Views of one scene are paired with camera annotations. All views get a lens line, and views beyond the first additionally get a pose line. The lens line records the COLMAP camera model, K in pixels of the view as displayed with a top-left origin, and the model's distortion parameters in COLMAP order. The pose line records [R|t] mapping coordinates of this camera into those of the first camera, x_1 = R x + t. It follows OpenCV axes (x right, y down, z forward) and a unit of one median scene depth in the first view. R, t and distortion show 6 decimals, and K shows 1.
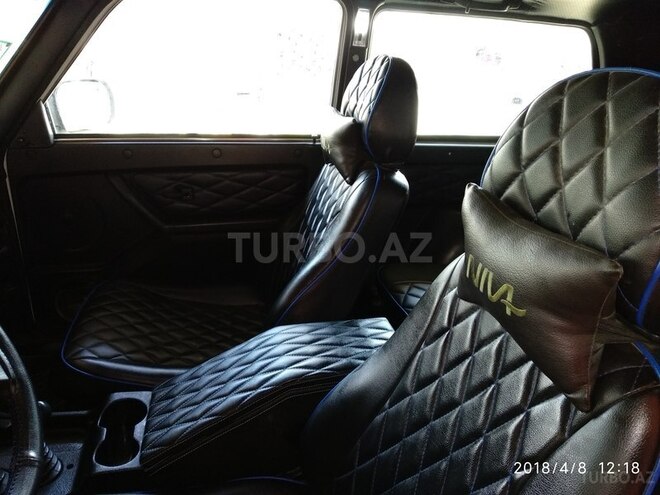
lens RADIAL K [[513.8, 0, 330.0], [0, 513.8, 247.5], [0, 0, 1]] dist [0.071037, -0.116177]
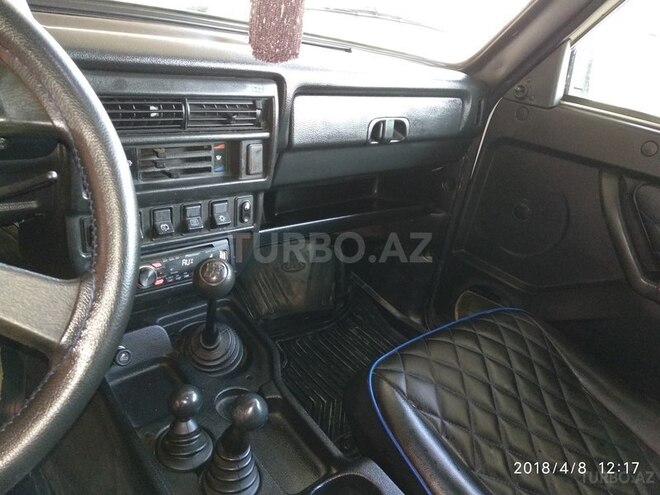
lens RADIAL K [[513.8, 0, 330.0], [0, 513.8, 247.5], [0, 0, 1]] dist [0.071037, -0.116177]
pose [[0.482741, 0.411216, -0.773216, -0.063904], [-0.453151, 0.872810, 0.181267, -0.023753], [0.749410, 0.262878, 0.607684, 0.457120]]
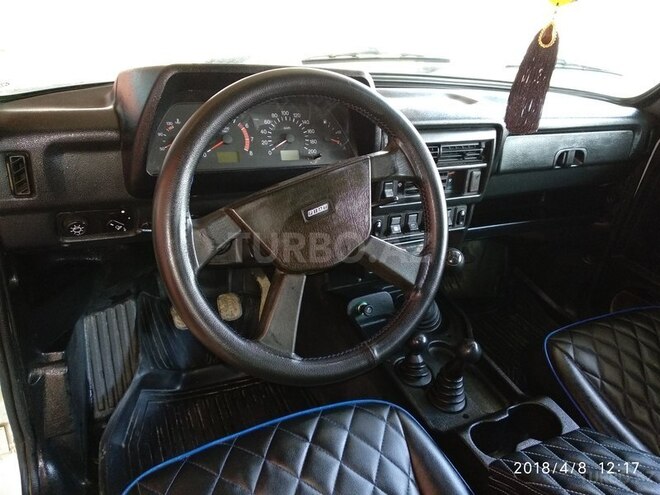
lens RADIAL K [[513.8, 0, 330.0], [0, 513.8, 247.5], [0, 0, 1]] dist [0.071037, -0.116177]
pose [[0.261939, 0.452657, -0.852344, 0.102623], [-0.455422, 0.836635, 0.304356, -0.025693], [0.850869, 0.308453, 0.425298, 0.202127]]
